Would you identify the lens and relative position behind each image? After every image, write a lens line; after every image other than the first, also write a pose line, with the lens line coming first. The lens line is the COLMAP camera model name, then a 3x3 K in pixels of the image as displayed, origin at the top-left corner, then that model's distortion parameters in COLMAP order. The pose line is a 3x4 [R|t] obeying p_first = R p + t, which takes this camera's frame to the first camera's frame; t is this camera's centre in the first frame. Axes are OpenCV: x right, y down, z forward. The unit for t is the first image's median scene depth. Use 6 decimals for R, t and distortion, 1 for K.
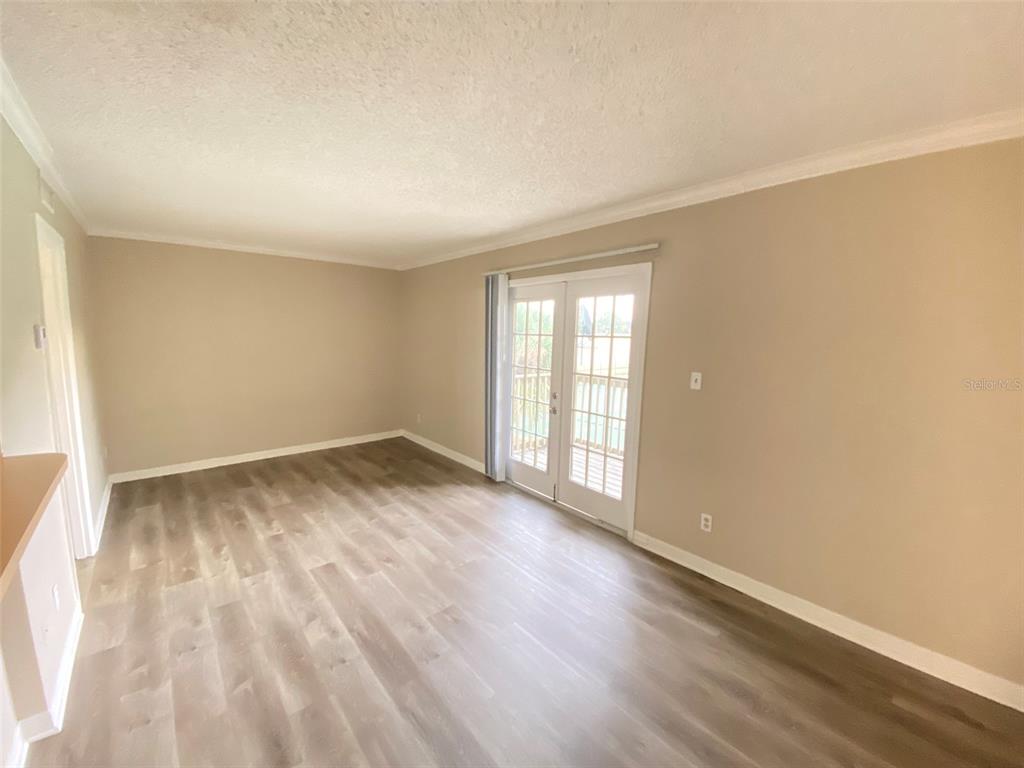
lens RADIAL K [[420.1, 0, 512.0], [0, 420.1, 384.0], [0, 0, 1]] dist [-0.001062, -0.000207]
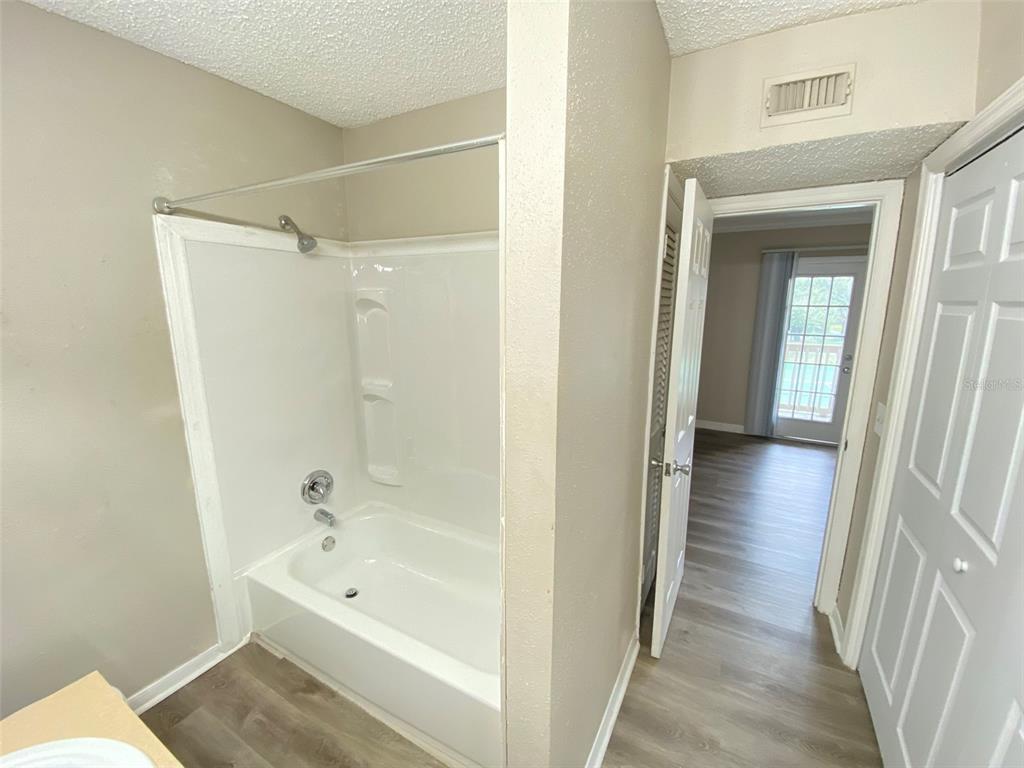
lens RADIAL K [[420.1, 0, 512.0], [0, 420.1, 384.0], [0, 0, 1]] dist [-0.001062, -0.000207]
pose [[0.940433, -0.085177, 0.329136, -1.127712], [0.062025, 0.994845, 0.080231, -0.049348], [-0.334273, -0.055037, 0.940868, 0.188213]]
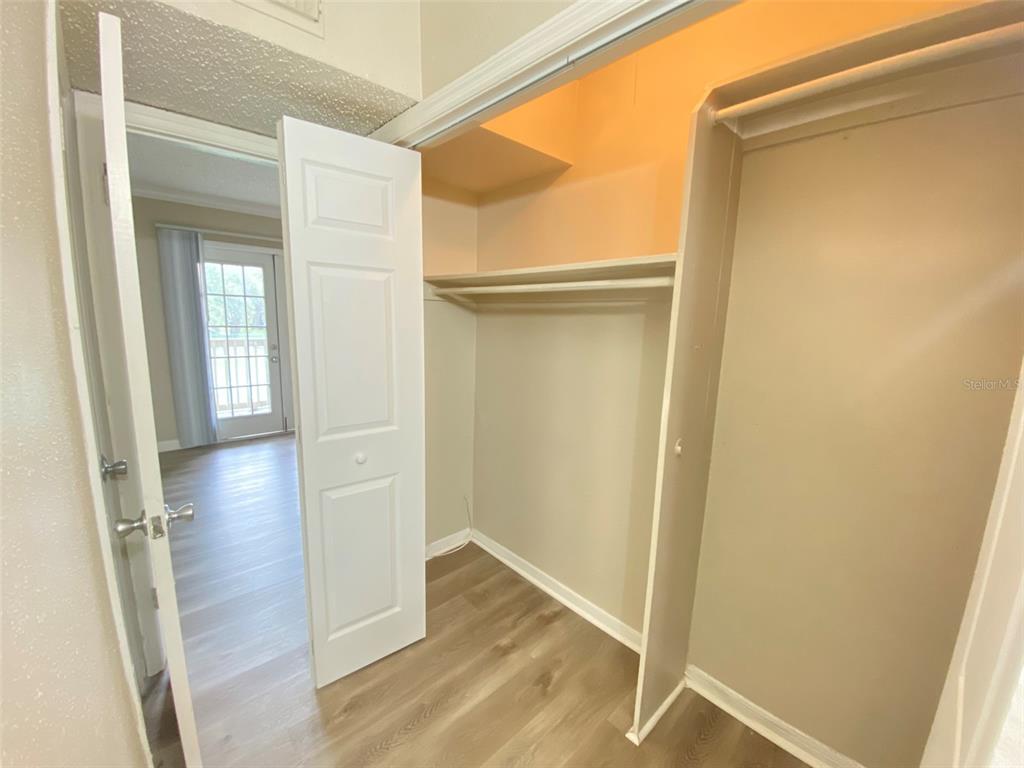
lens RADIAL K [[420.1, 0, 512.0], [0, 420.1, 384.0], [0, 0, 1]] dist [-0.001062, -0.000207]
pose [[-0.032027, -0.186301, 0.981971, -1.082419], [0.097764, 0.977179, 0.188580, -0.028487], [-0.994694, 0.102041, -0.013083, 0.318975]]
